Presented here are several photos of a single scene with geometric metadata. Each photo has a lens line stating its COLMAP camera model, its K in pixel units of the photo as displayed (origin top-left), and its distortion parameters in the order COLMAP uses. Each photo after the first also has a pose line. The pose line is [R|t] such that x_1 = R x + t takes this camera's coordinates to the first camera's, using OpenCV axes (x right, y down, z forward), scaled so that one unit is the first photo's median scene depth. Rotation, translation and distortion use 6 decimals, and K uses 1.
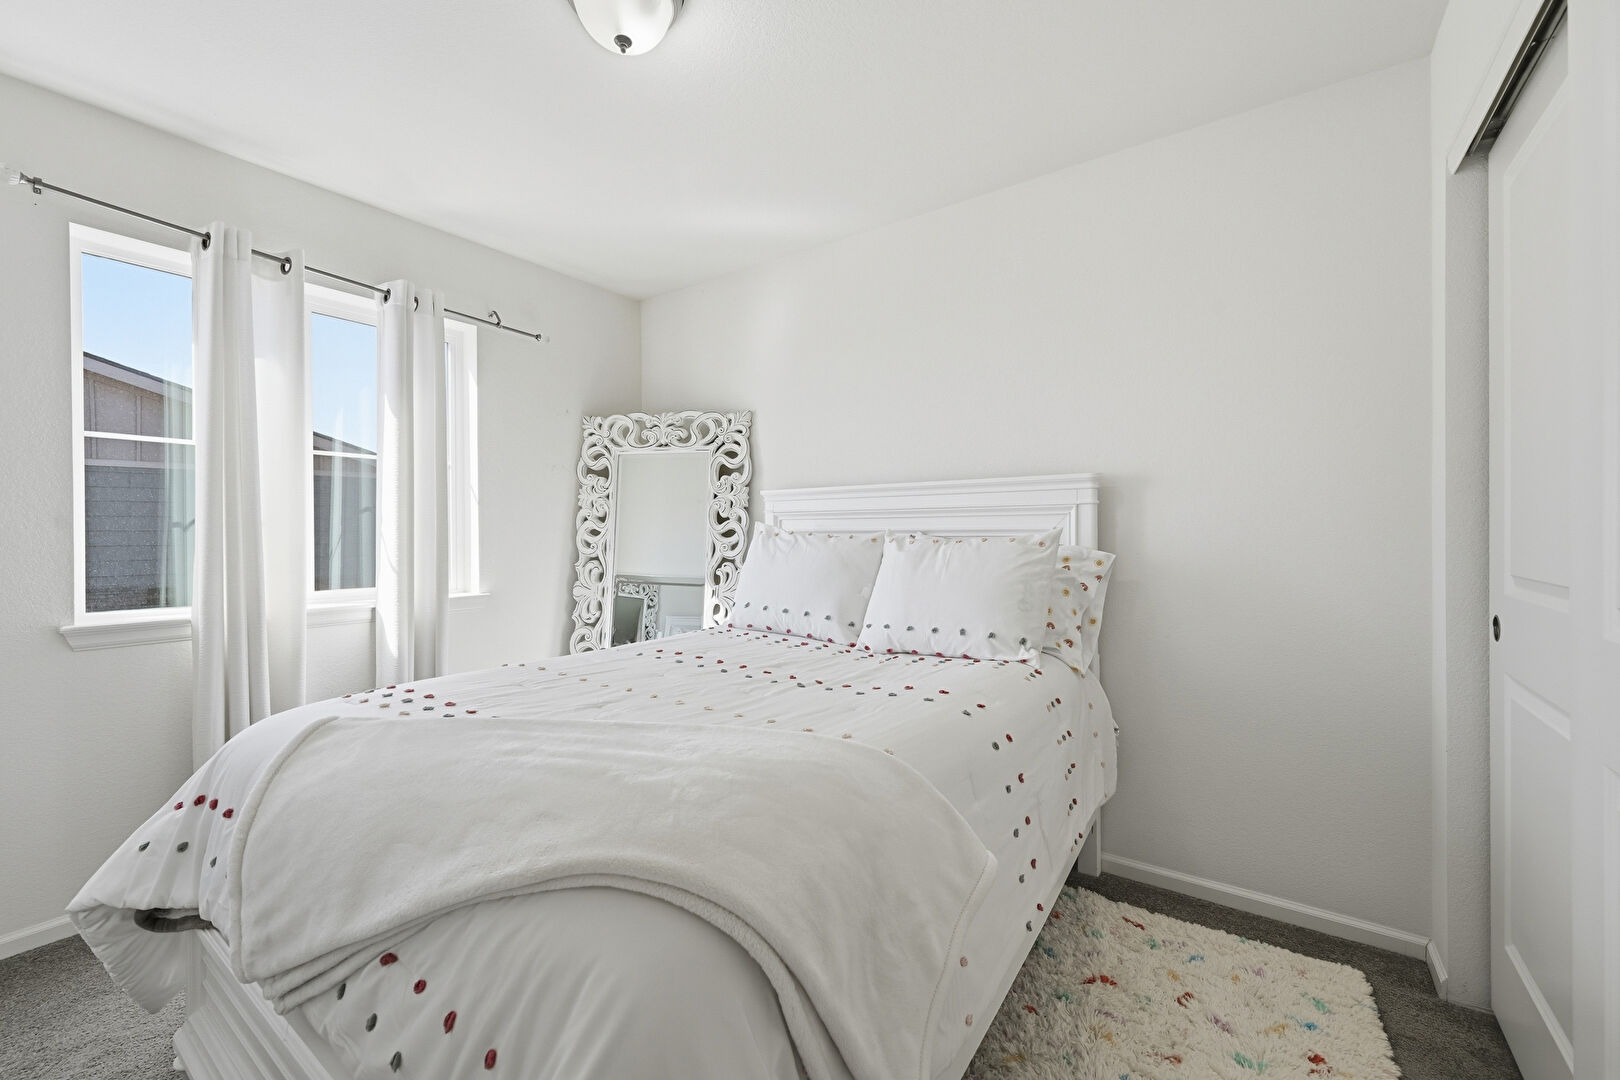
lens RADIAL K [[647.1, 0, 805.0], [0, 647.1, 532.3], [0, 0, 1]] dist [-0.000284, 0.000105]
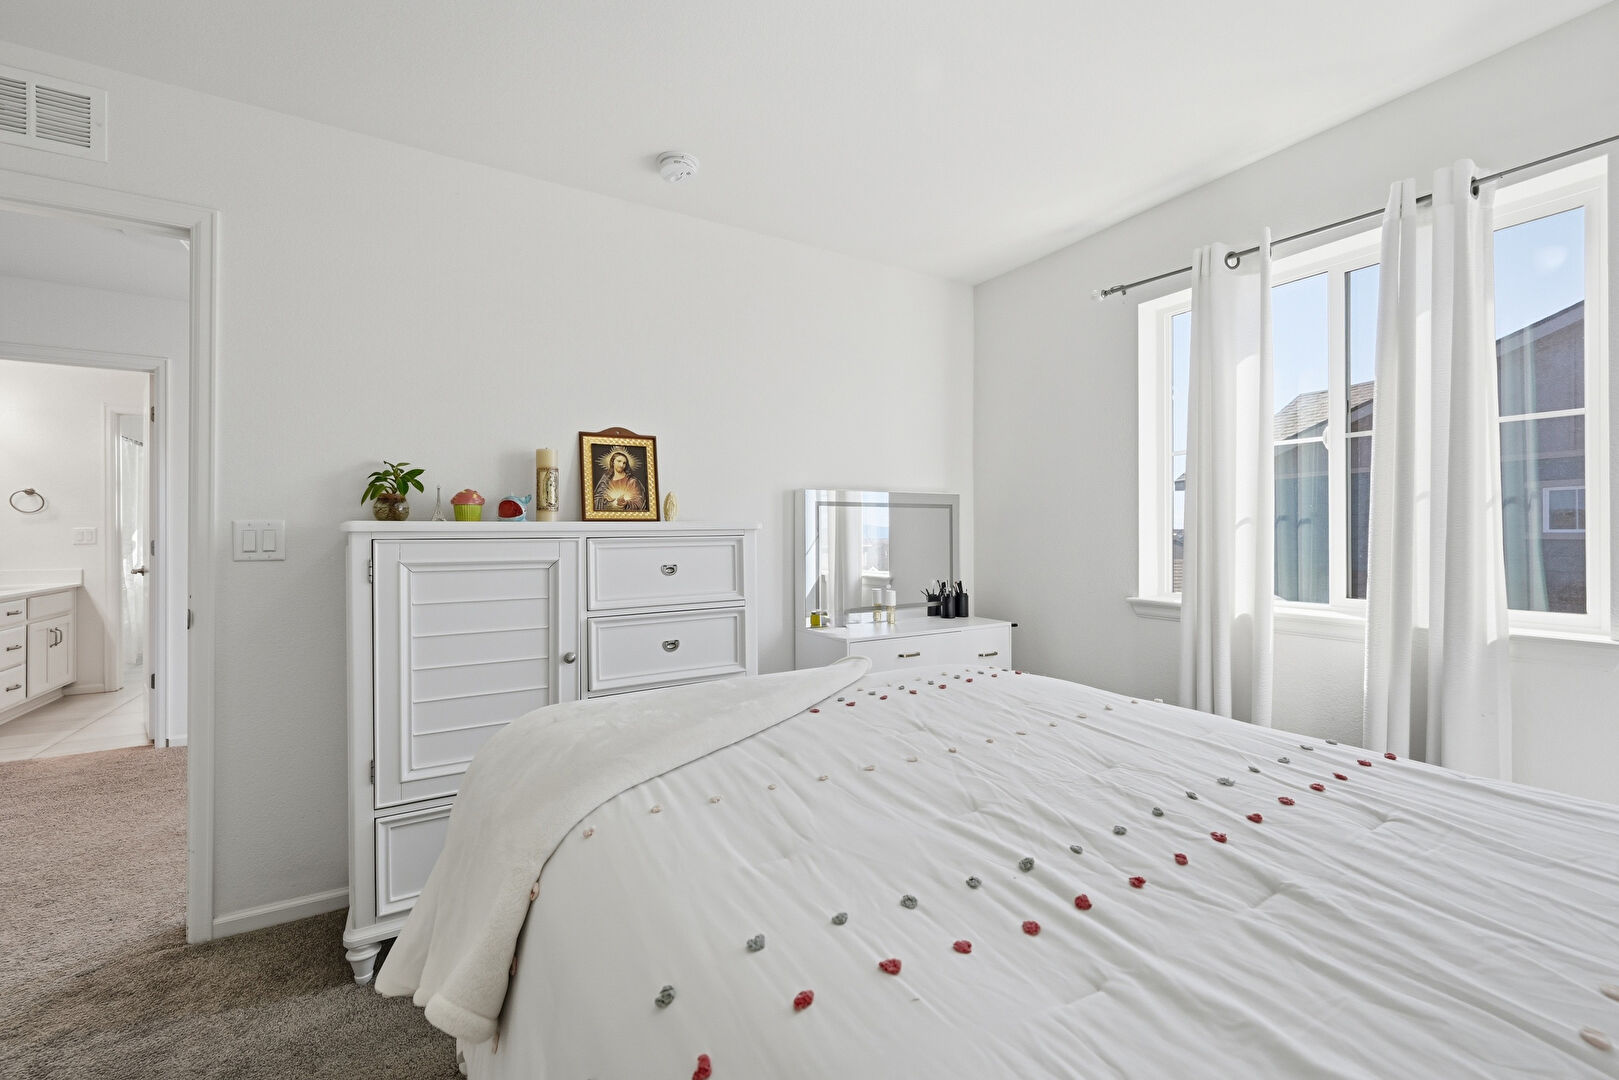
lens RADIAL K [[646.7, 0, 804.5], [0, 646.7, 532.3], [0, 0, 1]] dist [-0.000284, 0.000105]
pose [[-0.428744, 0.014841, -0.903304, 0.353115], [-0.000777, 0.999859, 0.016796, -0.010969], [0.903426, 0.007903, -0.428671, 0.776551]]
